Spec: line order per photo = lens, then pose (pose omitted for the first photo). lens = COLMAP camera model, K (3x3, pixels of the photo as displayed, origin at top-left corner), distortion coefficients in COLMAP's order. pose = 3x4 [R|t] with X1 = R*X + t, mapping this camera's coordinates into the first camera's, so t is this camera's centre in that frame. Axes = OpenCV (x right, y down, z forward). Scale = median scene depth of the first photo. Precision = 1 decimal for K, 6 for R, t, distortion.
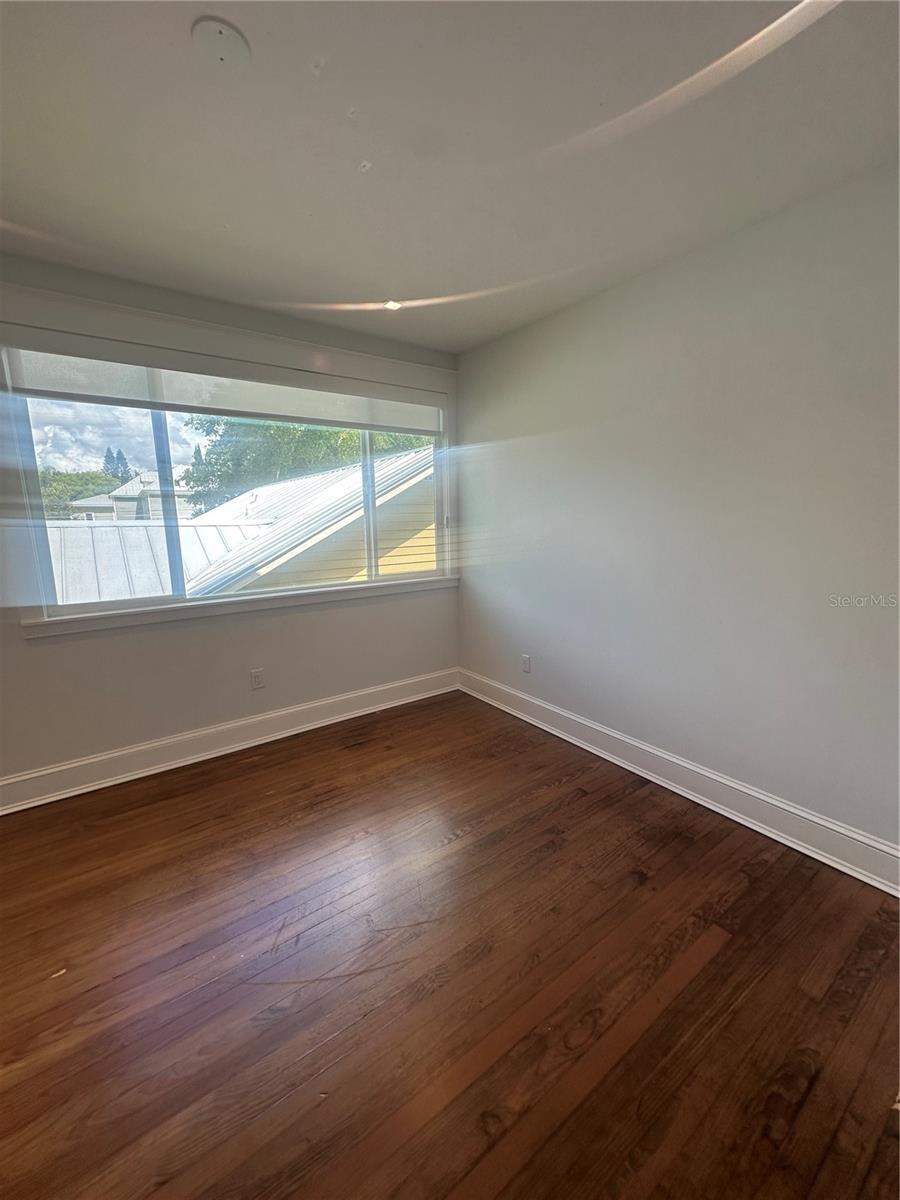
lens RADIAL K [[478.7, 0, 453.7], [0, 478.7, 600.3], [0, 0, 1]] dist [-0.005778, 0.001375]
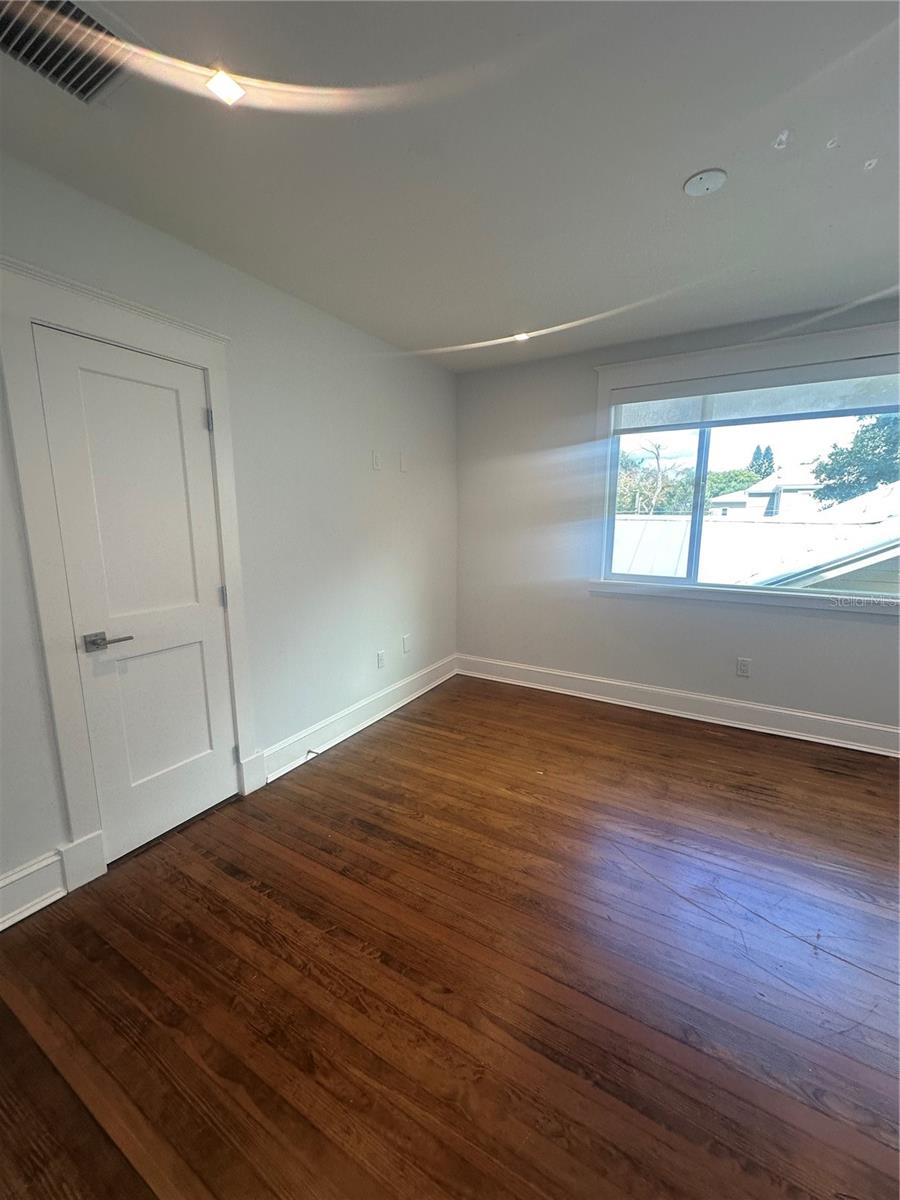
lens RADIAL K [[478.7, 0, 450.7], [0, 478.7, 604.4], [0, 0, 1]] dist [-0.005778, 0.001375]
pose [[0.390985, 0.182547, -0.902113, 0.304084], [-0.165310, 0.978124, 0.126280, -0.000573], [0.905430, 0.099755, 0.412608, -0.058229]]
